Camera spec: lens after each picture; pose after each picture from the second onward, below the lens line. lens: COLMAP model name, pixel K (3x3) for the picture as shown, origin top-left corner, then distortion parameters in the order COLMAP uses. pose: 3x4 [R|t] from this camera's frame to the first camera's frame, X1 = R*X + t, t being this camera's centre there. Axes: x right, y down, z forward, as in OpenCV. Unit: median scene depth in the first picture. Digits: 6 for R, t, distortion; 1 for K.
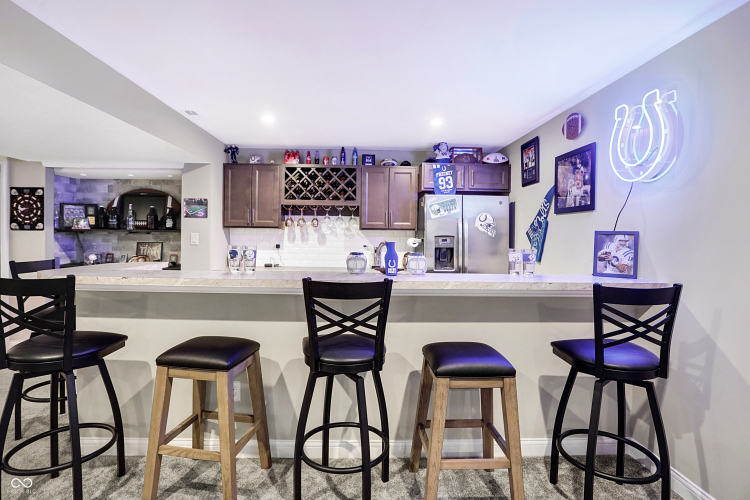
lens RADIAL K [[394.7, 0, 375.0], [0, 394.7, 250.0], [0, 0, 1]] dist [-0.041013, 0.000184]
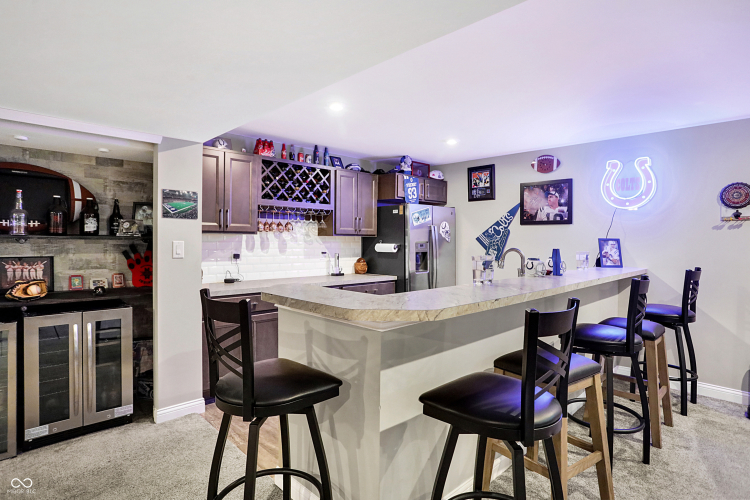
lens RADIAL K [[410.6, 0, 375.0], [0, 410.6, 250.0], [0, 0, 1]] dist [0.001060, 0.000102]
pose [[0.735779, -0.024181, 0.676790, -0.671817], [0.027872, 0.999597, 0.005413, -0.020296], [-0.676648, 0.014880, 0.736157, 0.223152]]
